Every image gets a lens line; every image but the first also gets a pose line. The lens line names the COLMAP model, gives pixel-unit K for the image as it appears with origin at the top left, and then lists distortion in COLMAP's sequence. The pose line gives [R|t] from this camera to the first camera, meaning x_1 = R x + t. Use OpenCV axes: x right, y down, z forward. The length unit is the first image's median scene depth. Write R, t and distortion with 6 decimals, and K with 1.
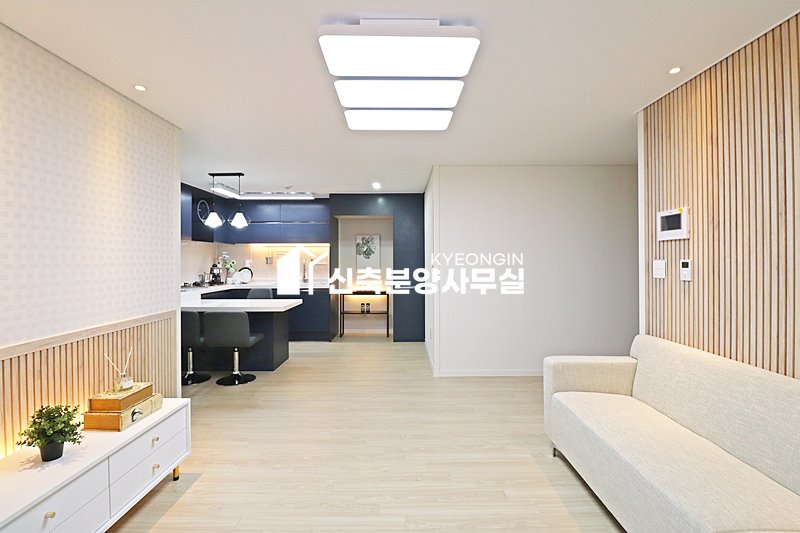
lens RADIAL K [[371.5, 0, 399.8], [0, 371.5, 256.7], [0, 0, 1]] dist [0.002974, -0.011750]
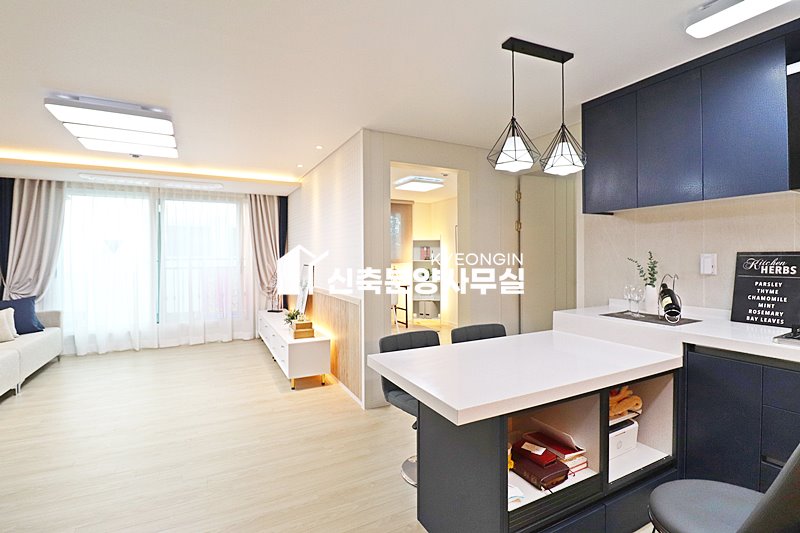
lens RADIAL K [[371.5, 0, 399.8], [0, 371.5, 256.7], [0, 0, 1]] dist [0.002974, -0.011750]
pose [[-0.883886, 0.007466, -0.467643, -0.214415], [0.009068, 0.999958, -0.001174, 0.021527], [0.467614, -0.005278, -0.883917, 2.215795]]
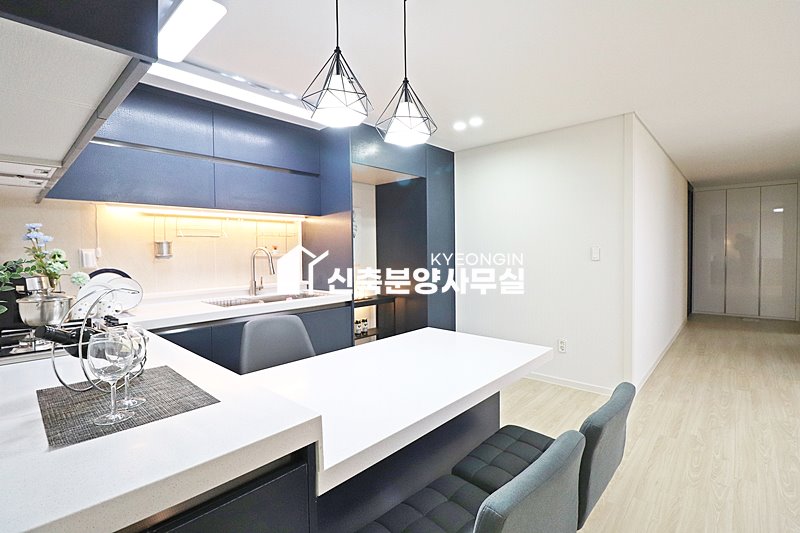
lens RADIAL K [[371.5, 0, 399.8], [0, 371.5, 256.7], [0, 0, 1]] dist [0.002974, -0.011750]
pose [[0.678218, -0.014524, 0.734717, -1.166998], [0.016379, 0.999855, 0.004645, 0.052436], [-0.734678, 0.008884, 0.678357, 1.331268]]
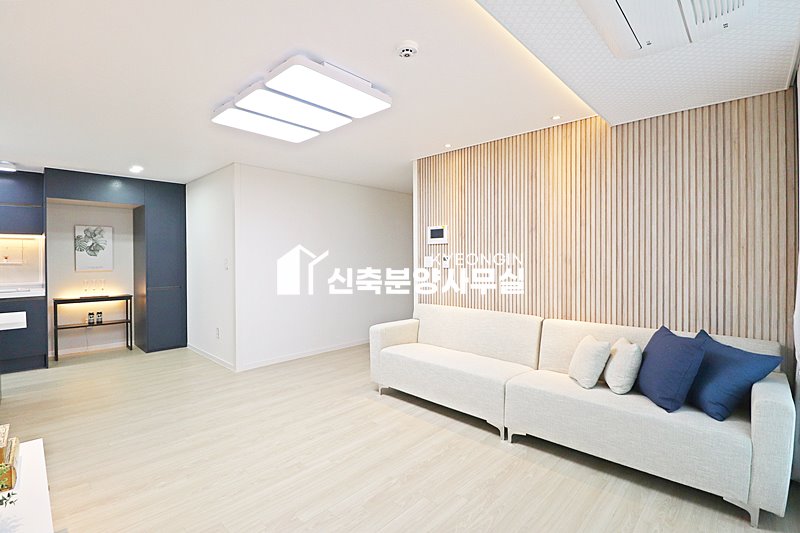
lens RADIAL K [[371.5, 0, 399.8], [0, 371.5, 256.7], [0, 0, 1]] dist [0.002974, -0.011750]
pose [[0.694472, 0.000864, 0.719519, -0.510209], [-0.003180, 0.999993, 0.001869, 0.007880], [-0.719512, -0.003586, 0.694470, -0.032598]]
